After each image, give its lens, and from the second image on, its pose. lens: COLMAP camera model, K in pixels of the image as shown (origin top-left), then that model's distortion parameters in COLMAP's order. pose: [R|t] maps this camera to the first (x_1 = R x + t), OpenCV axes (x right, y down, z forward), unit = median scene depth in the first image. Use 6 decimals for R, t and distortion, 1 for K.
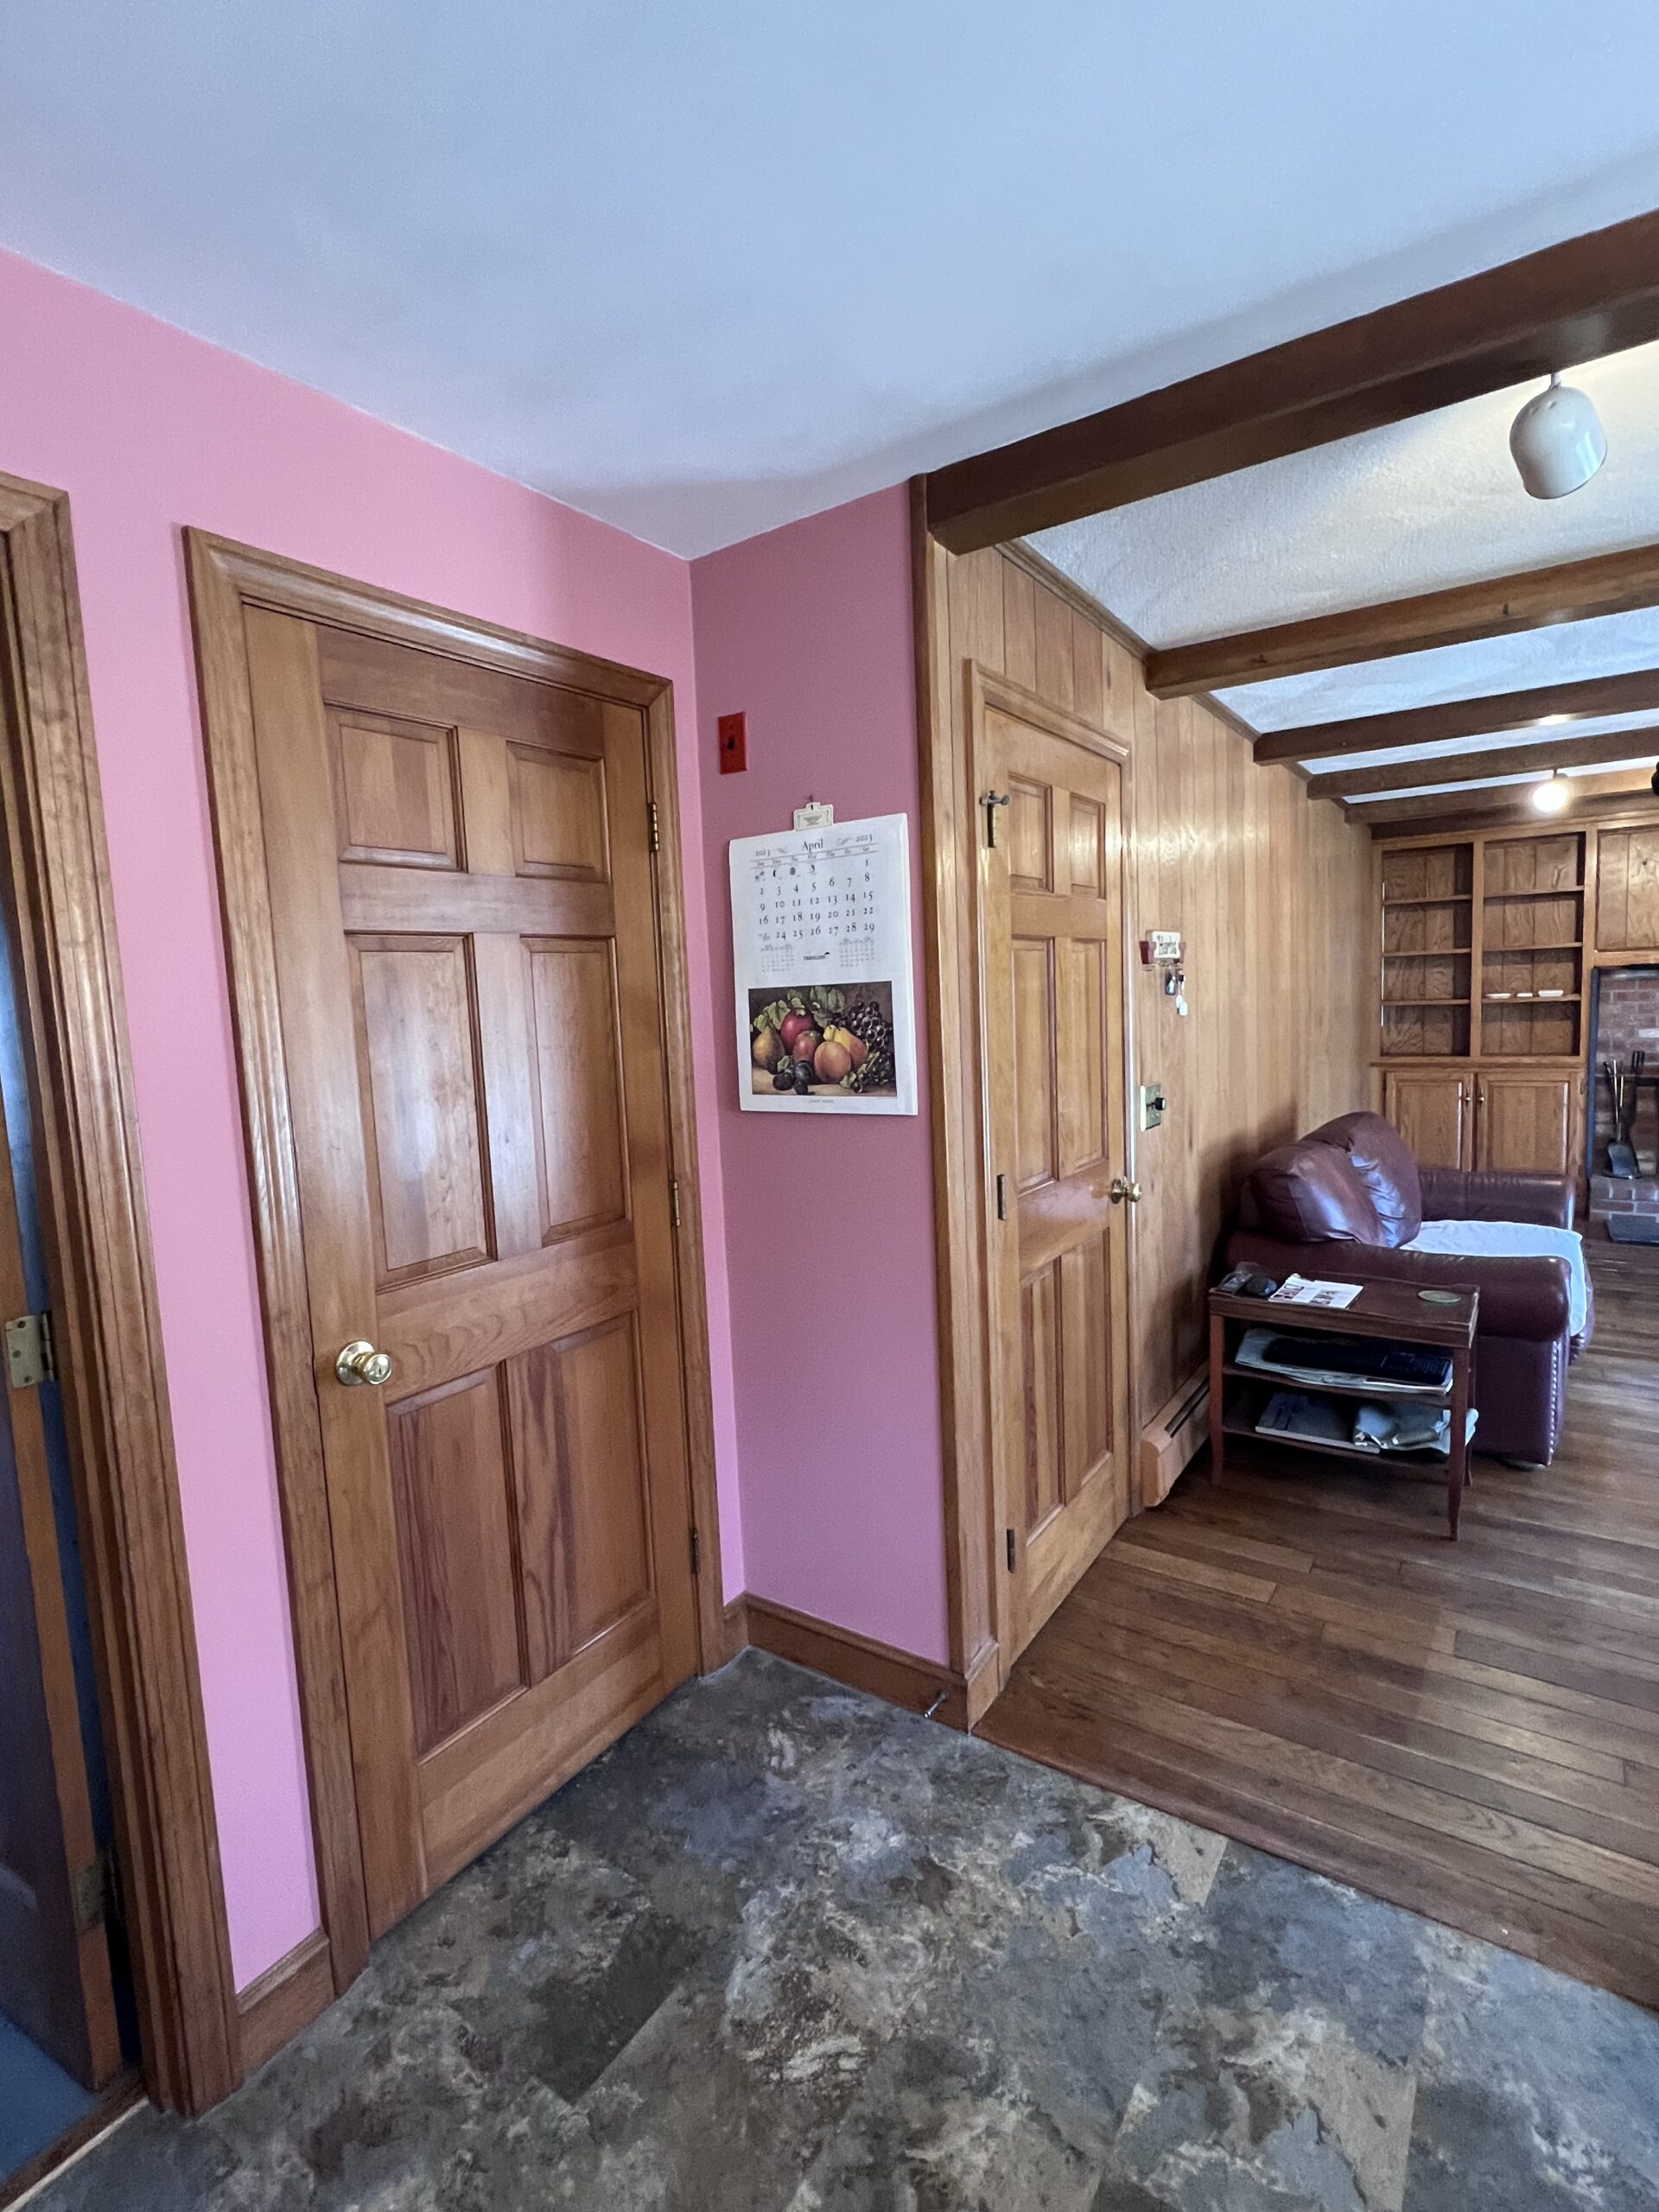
lens RADIAL K [[1057.8, 0, 833.4], [0, 1057.8, 1097.6], [0, 0, 1]] dist [-0.000868, -0.000620]
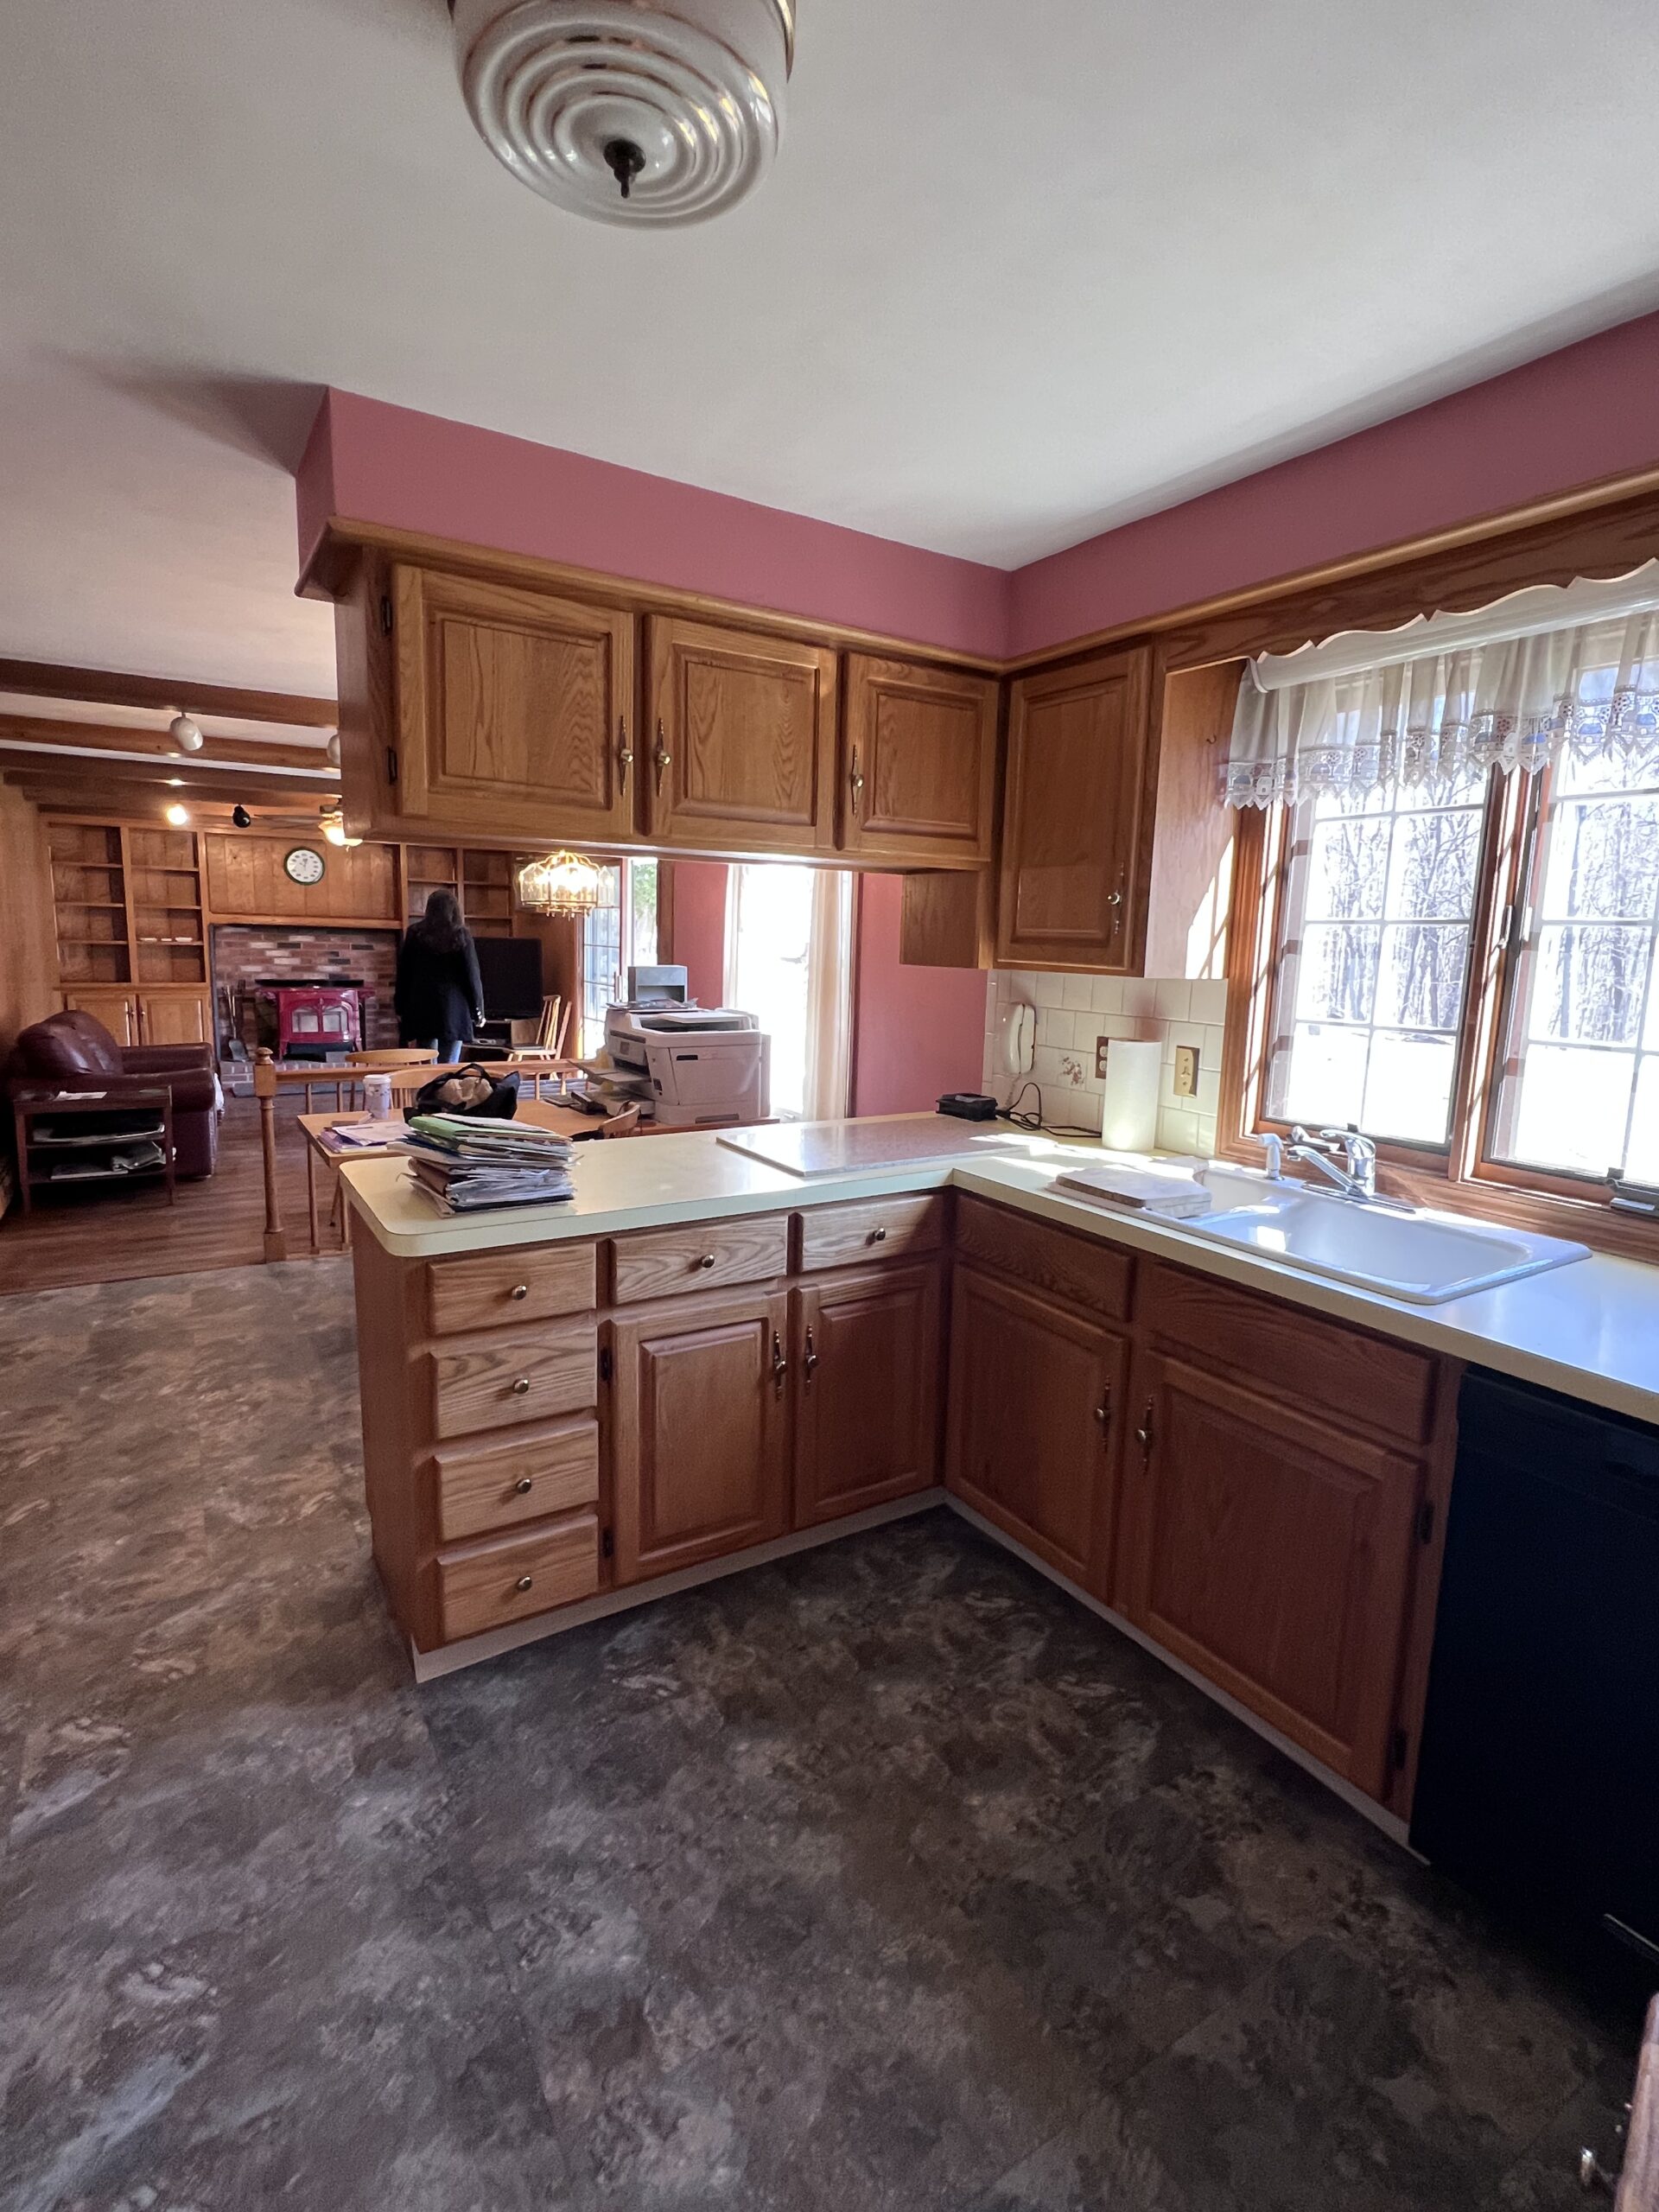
lens RADIAL K [[1057.8, 0, 833.4], [0, 1057.8, 1097.6], [0, 0, 1]] dist [-0.000868, -0.000620]
pose [[0.406514, -0.083026, 0.909864, -0.314904], [0.045380, 0.996468, 0.070654, 0.058127], [-0.912517, 0.012568, 0.408846, -0.429521]]
